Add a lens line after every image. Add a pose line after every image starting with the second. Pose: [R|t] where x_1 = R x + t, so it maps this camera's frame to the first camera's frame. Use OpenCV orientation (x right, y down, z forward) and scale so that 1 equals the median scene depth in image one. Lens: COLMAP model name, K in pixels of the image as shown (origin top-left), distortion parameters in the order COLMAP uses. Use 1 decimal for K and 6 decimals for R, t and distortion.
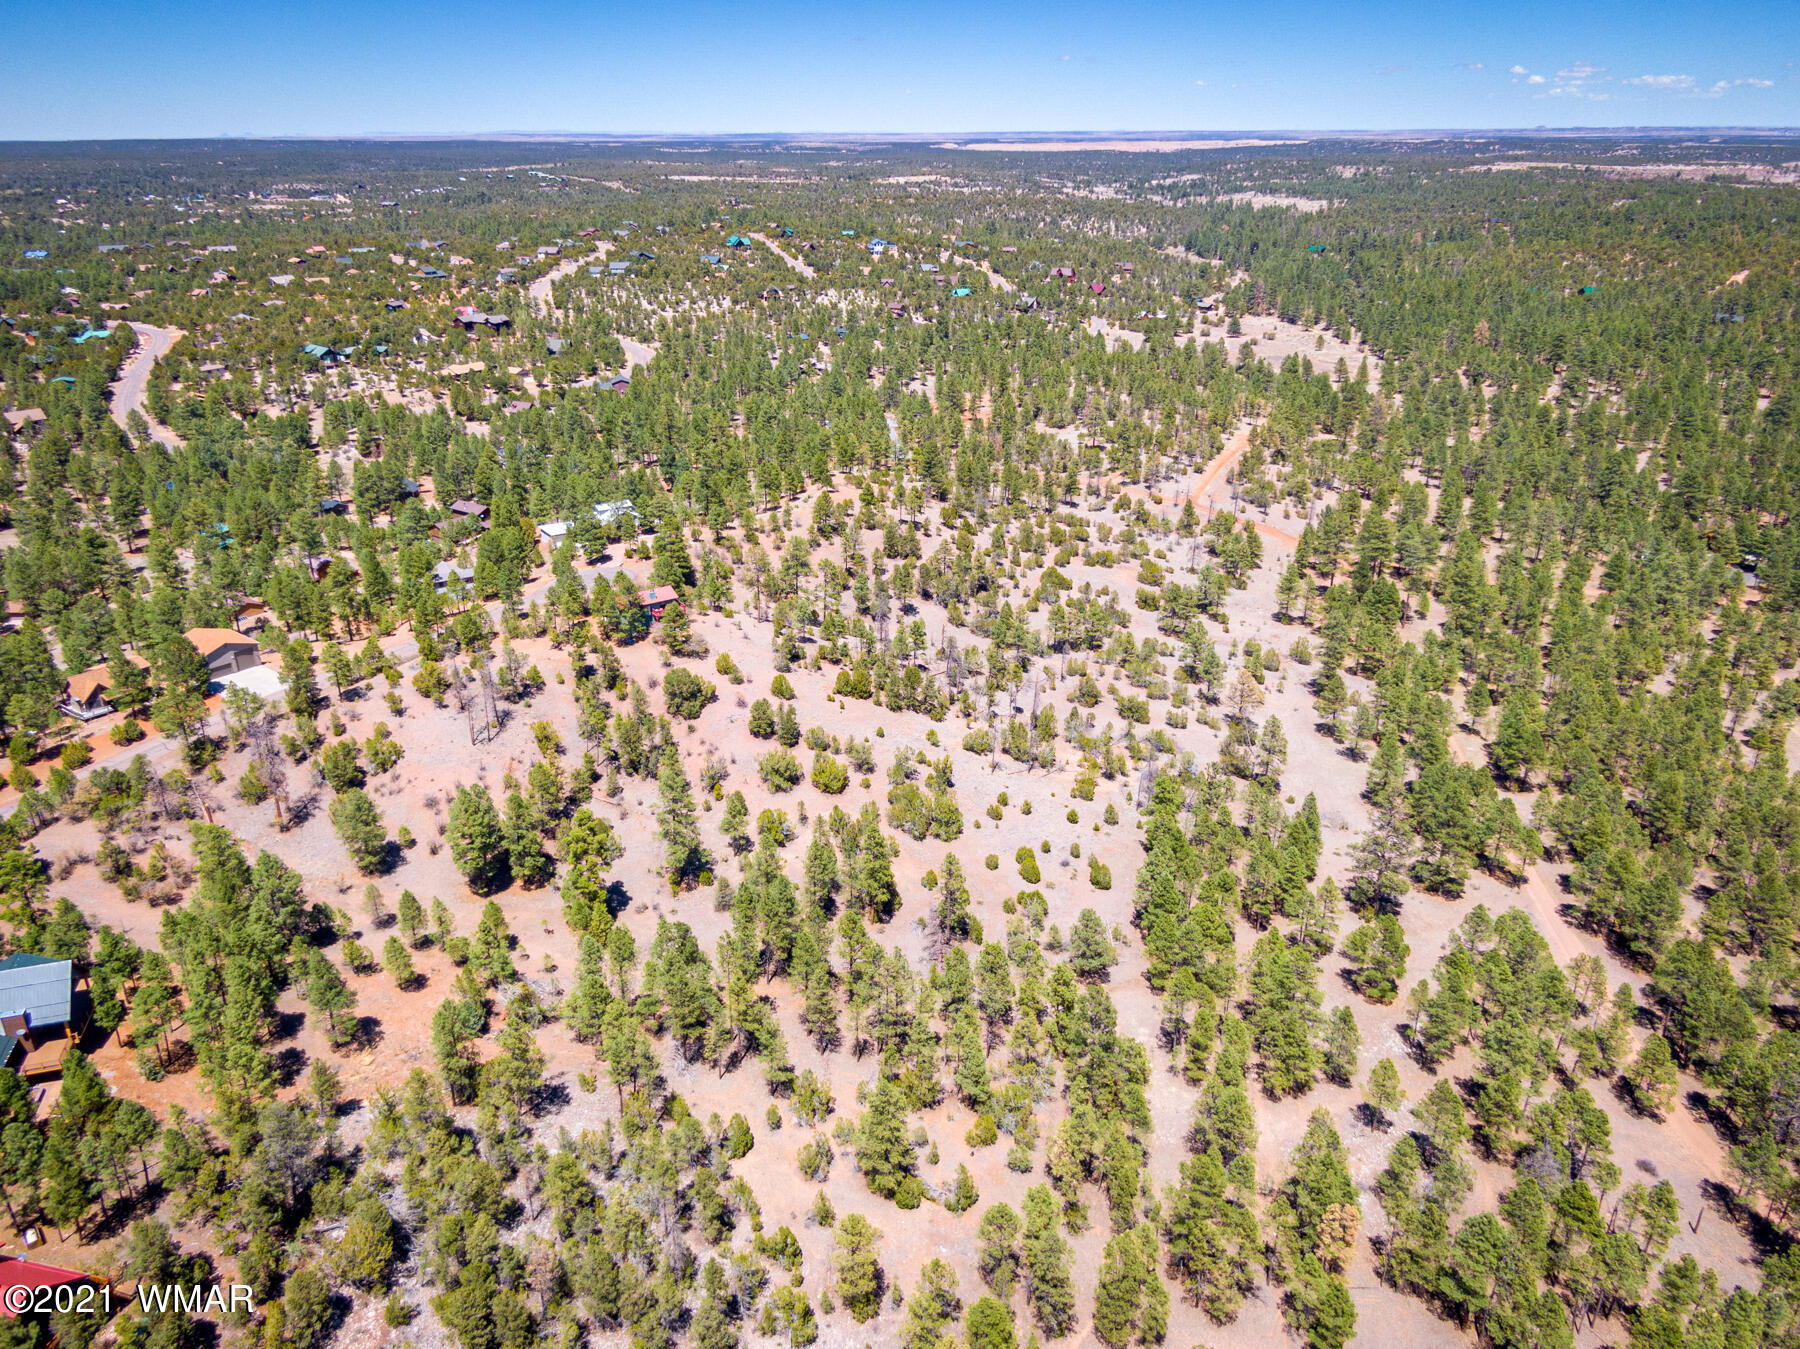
lens RADIAL K [[1352.4, 0, 899.9], [0, 1352.4, 676.5], [0, 0, 1]] dist [0.031317, -0.030503]
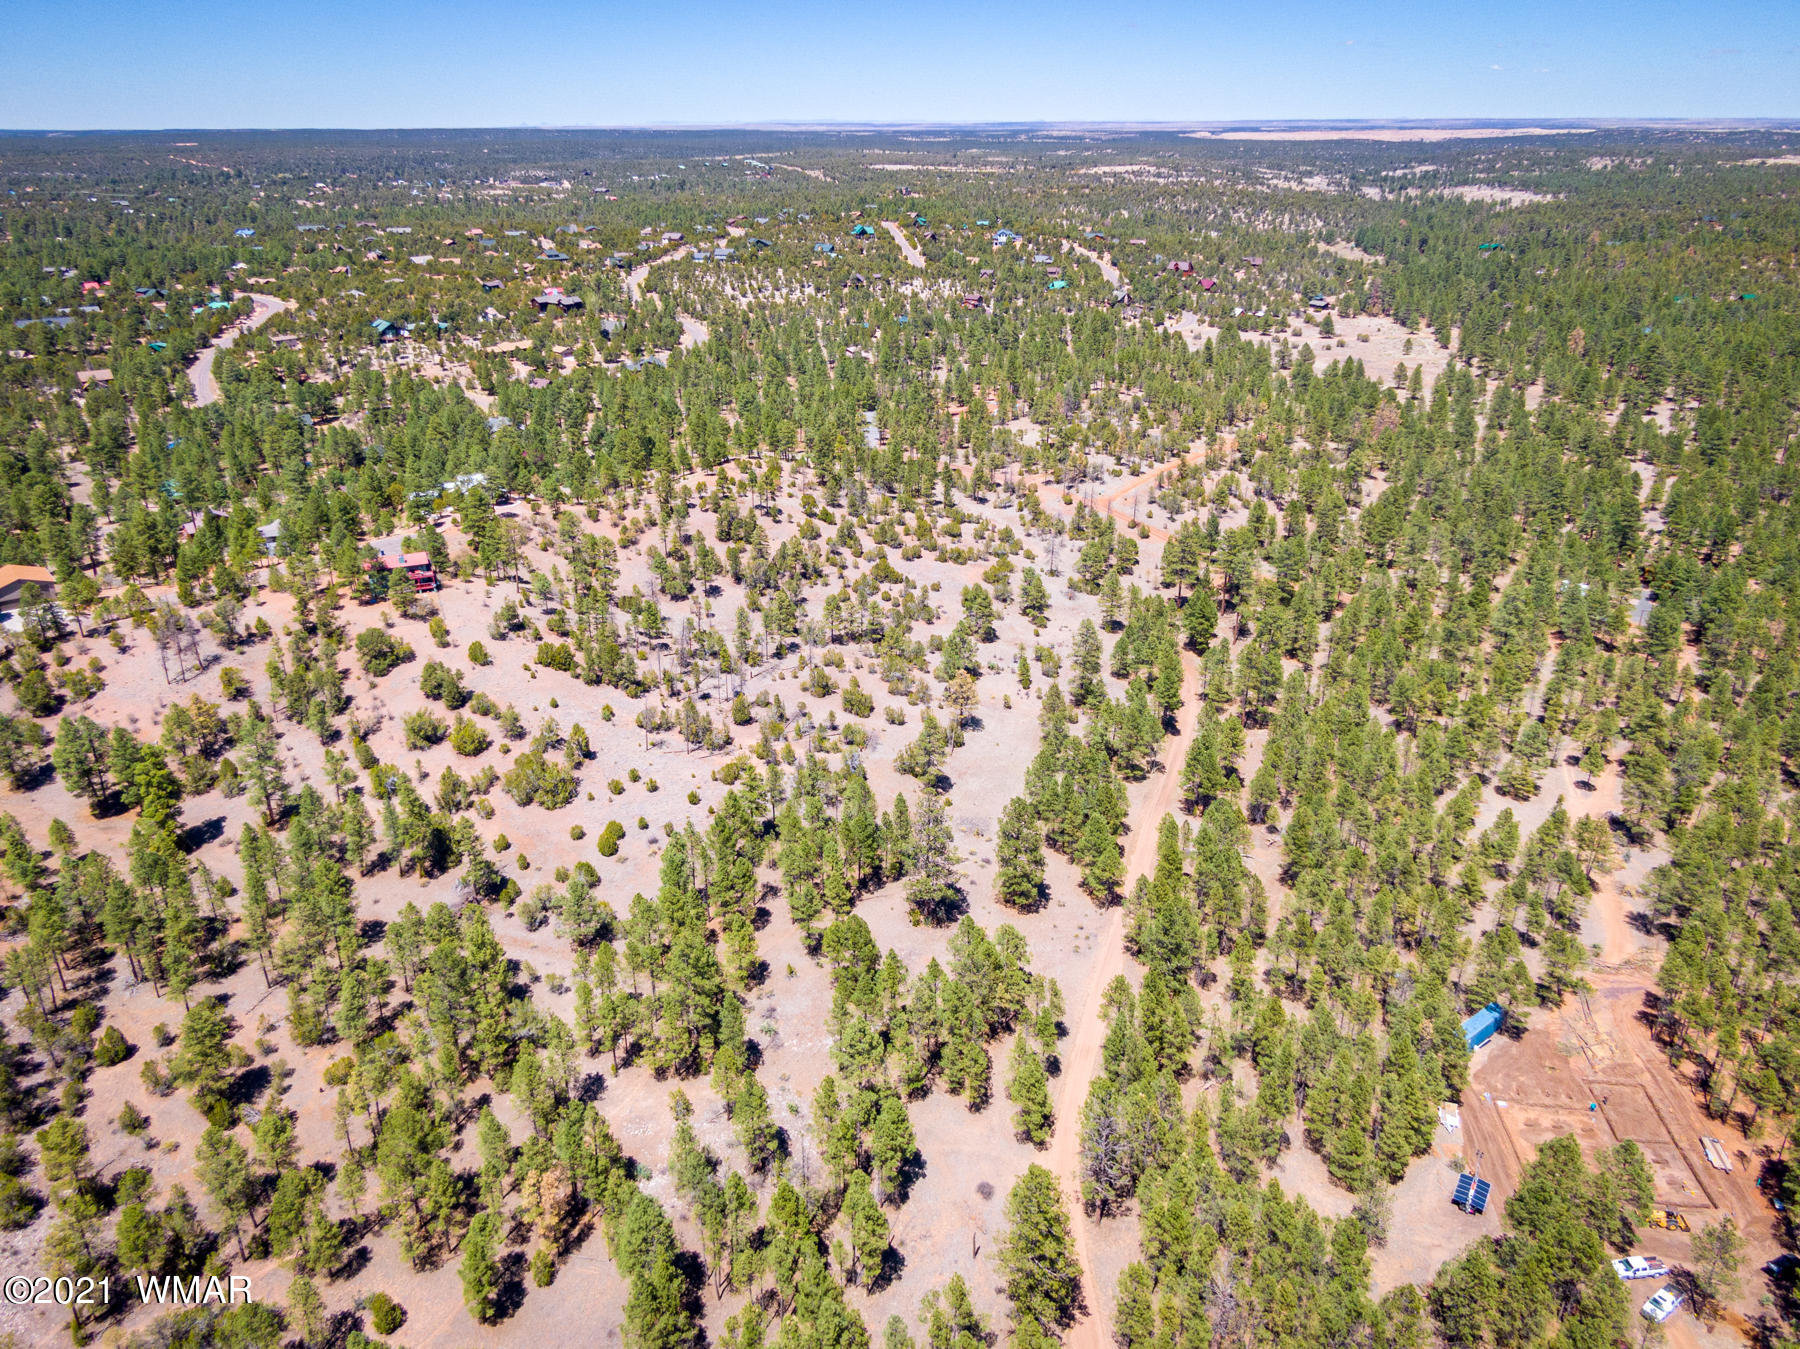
lens RADIAL K [[1352.4, 0, 892.4], [0, 1352.4, 680.9], [0, 0, 1]] dist [0.031317, -0.030503]
pose [[0.981193, 0.073880, -0.178330, 0.136943], [-0.072124, 0.997262, 0.016319, -0.003643], [0.179047, -0.003150, 0.983835, 0.006896]]
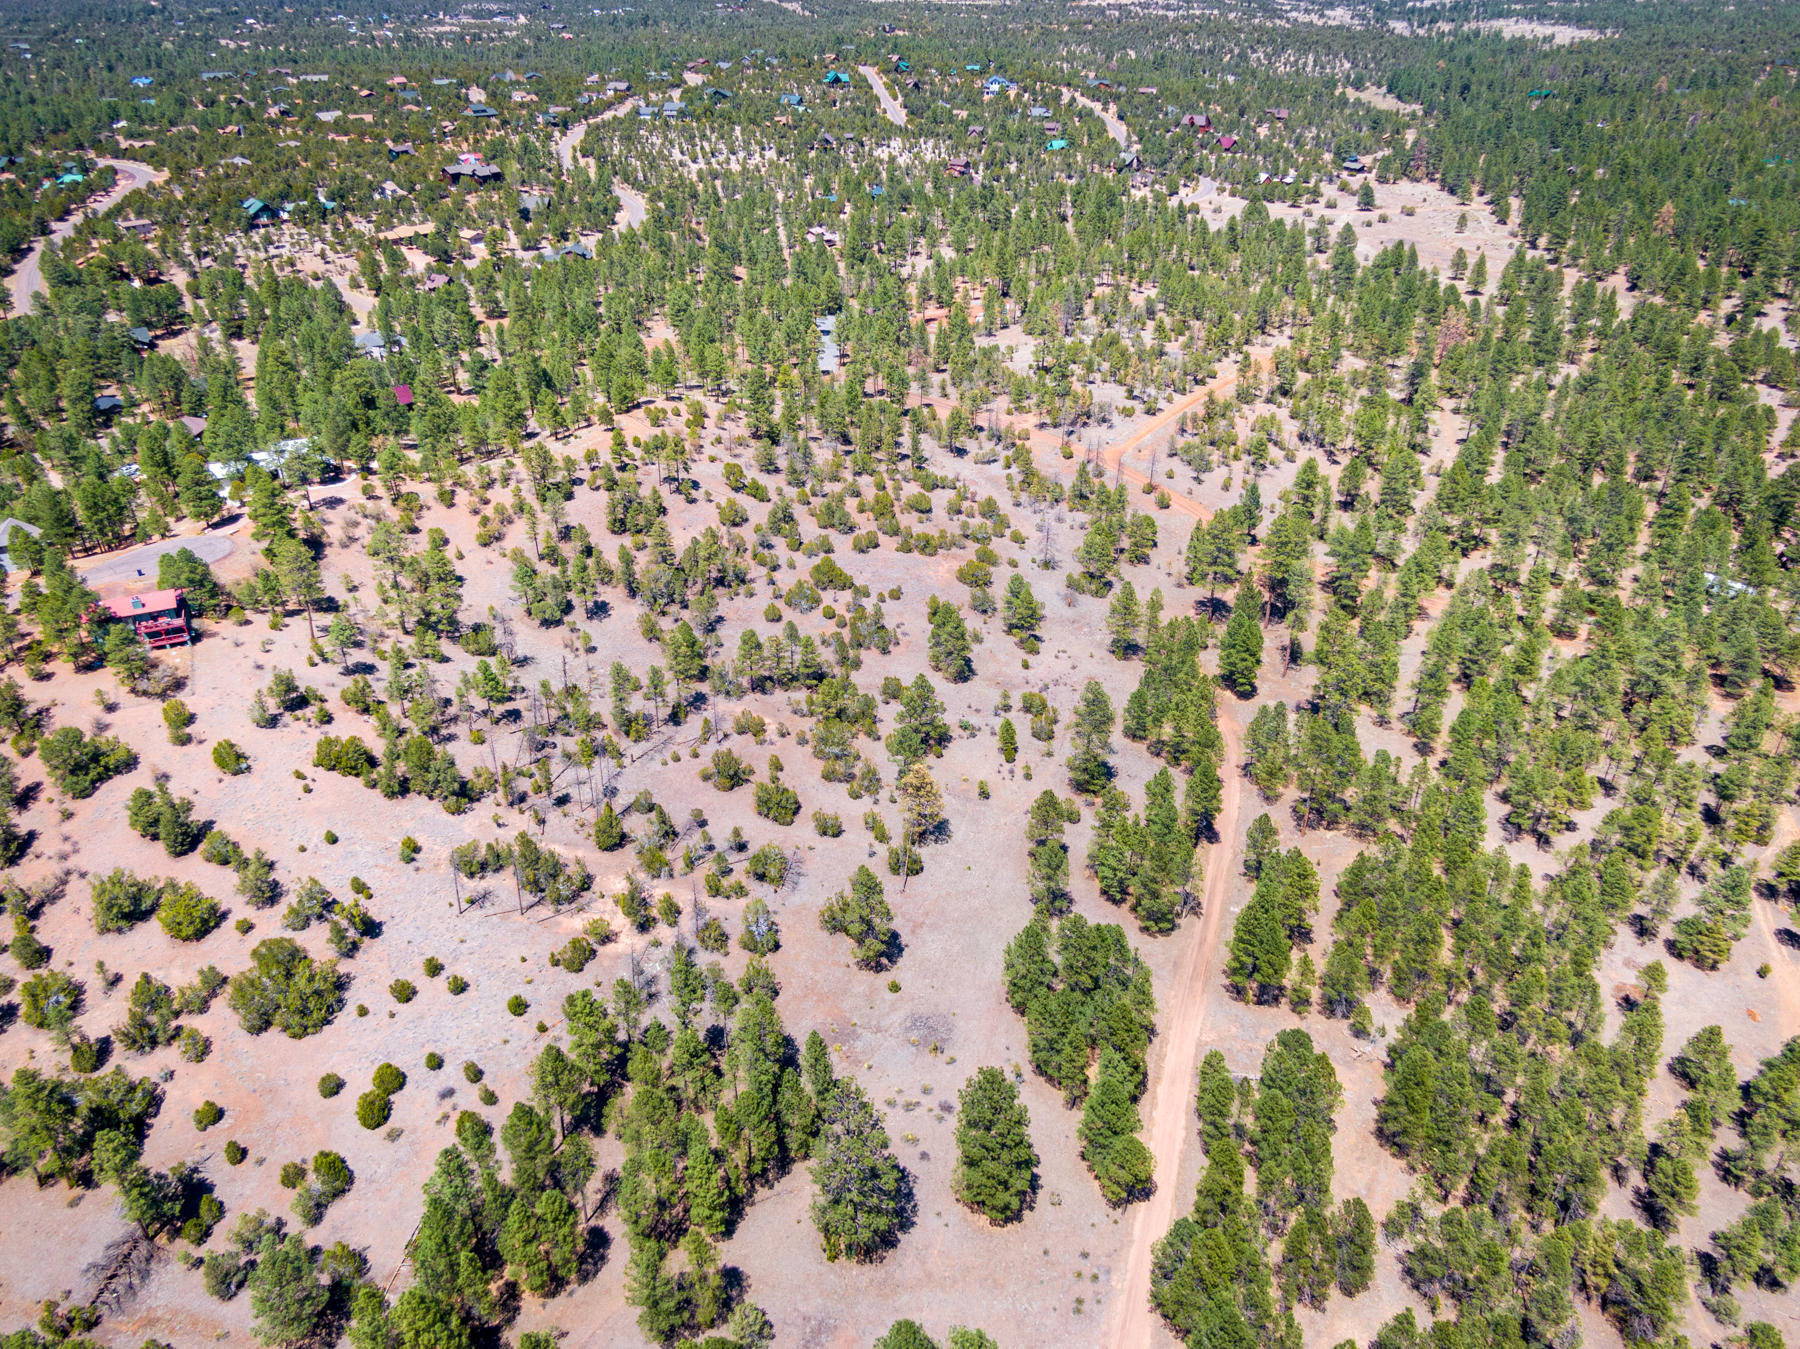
lens RADIAL K [[1352.4, 0, 897.1], [0, 1352.4, 672.2], [0, 0, 1]] dist [0.031317, -0.030503]
pose [[0.982758, 0.085786, -0.163788, 0.127345], [-0.067241, 0.991018, 0.115597, -0.048483], [0.172234, -0.102591, 0.979699, 0.111926]]
